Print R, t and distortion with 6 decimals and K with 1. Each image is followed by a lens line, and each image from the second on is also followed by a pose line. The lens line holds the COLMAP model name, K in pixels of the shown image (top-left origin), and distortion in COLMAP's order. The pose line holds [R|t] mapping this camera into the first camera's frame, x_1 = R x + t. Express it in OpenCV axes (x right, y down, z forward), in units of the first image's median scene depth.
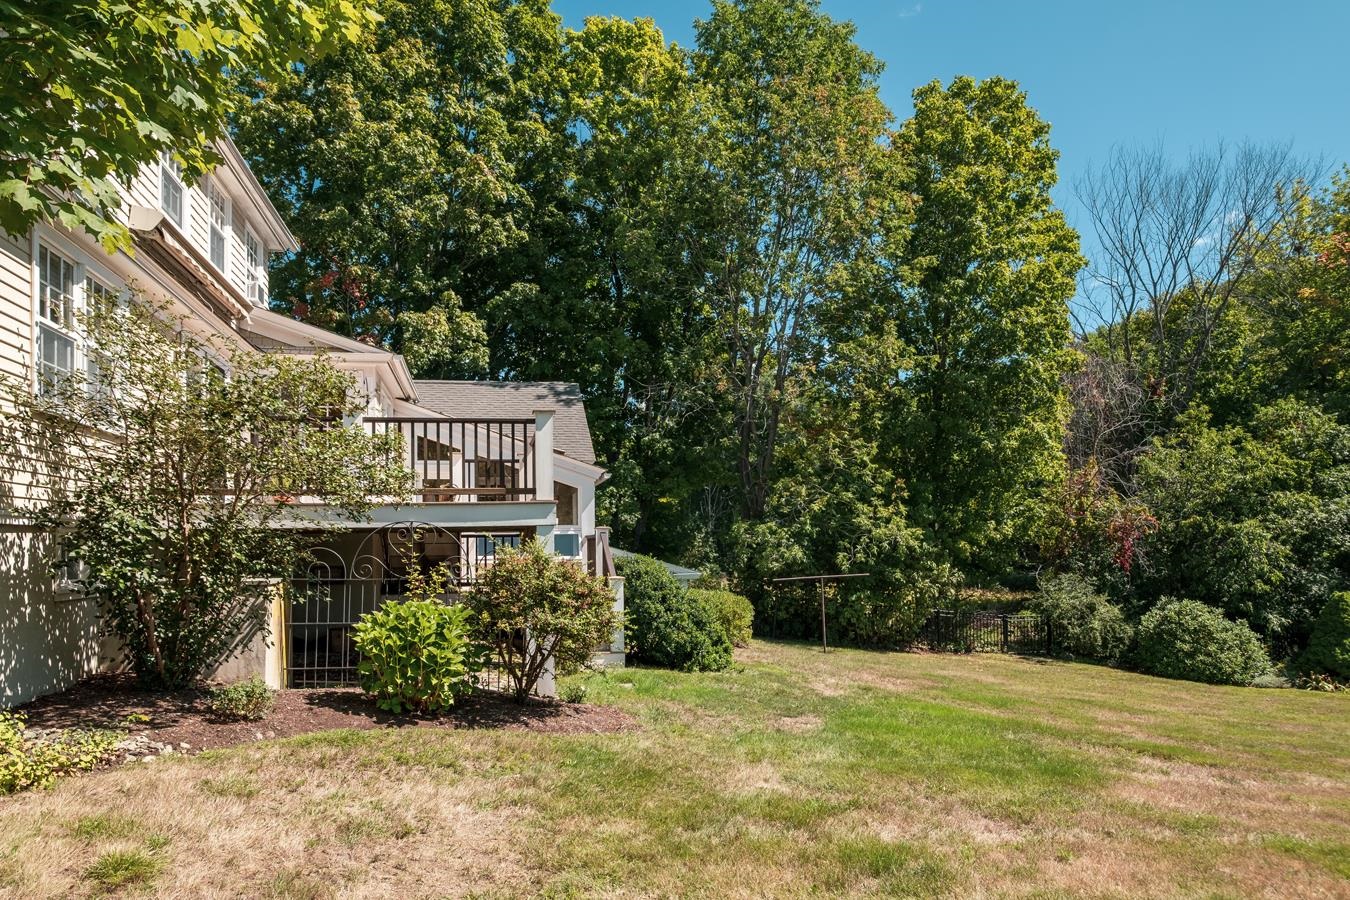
lens RADIAL K [[821.2, 0, 677.0], [0, 821.2, 509.1], [0, 0, 1]] dist [-0.005351, -0.000438]
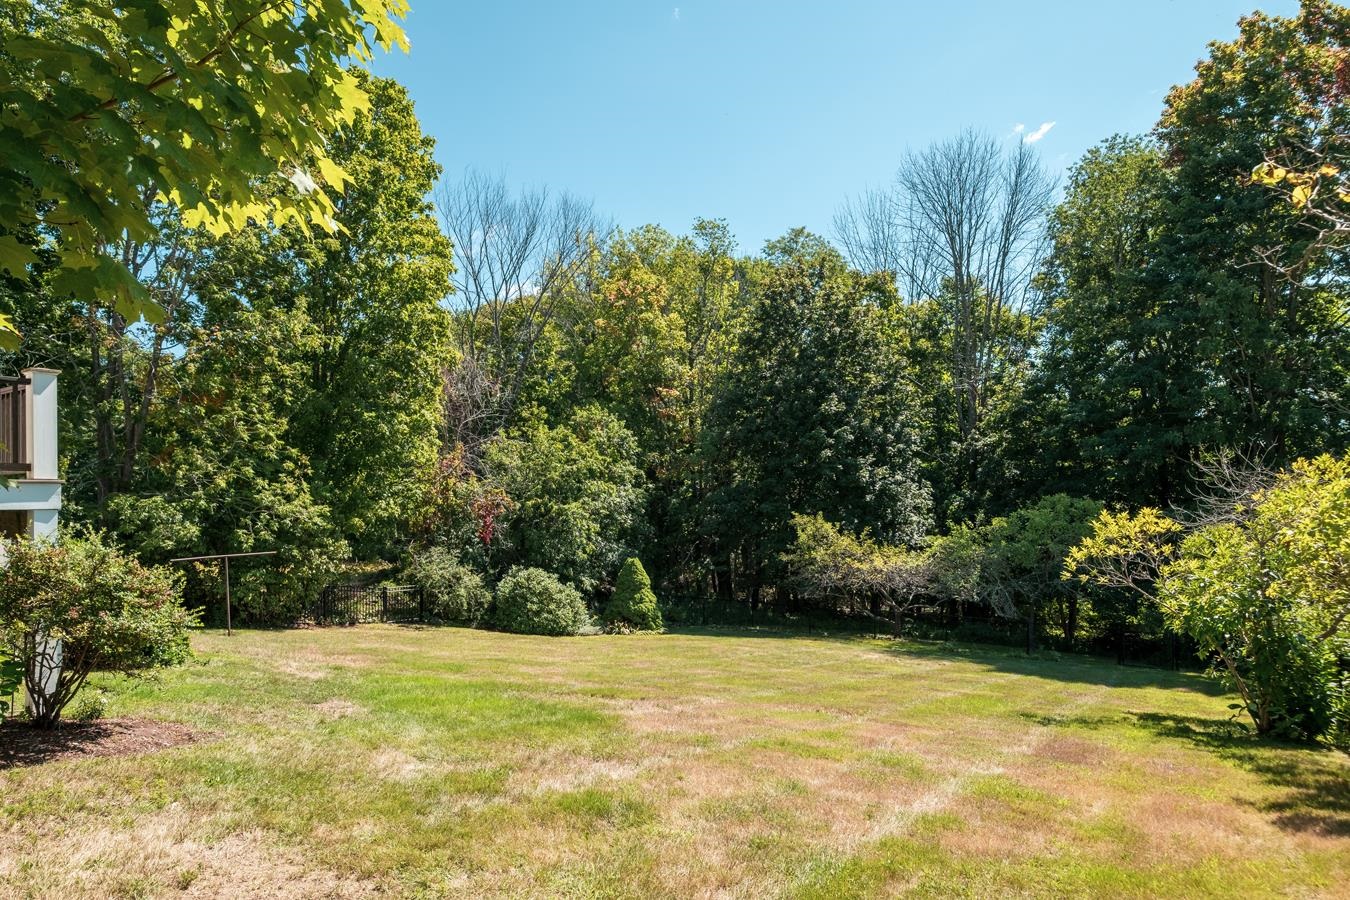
lens RADIAL K [[846.2, 0, 517.9], [0, 846.2, 490.8], [0, 0, 1]] dist [-0.000965, 0.000494]
pose [[0.803422, 0.021566, 0.595019, -0.129985], [-0.031181, 0.999496, 0.005877, -0.008662], [-0.594592, -0.023275, 0.803690, 0.015757]]
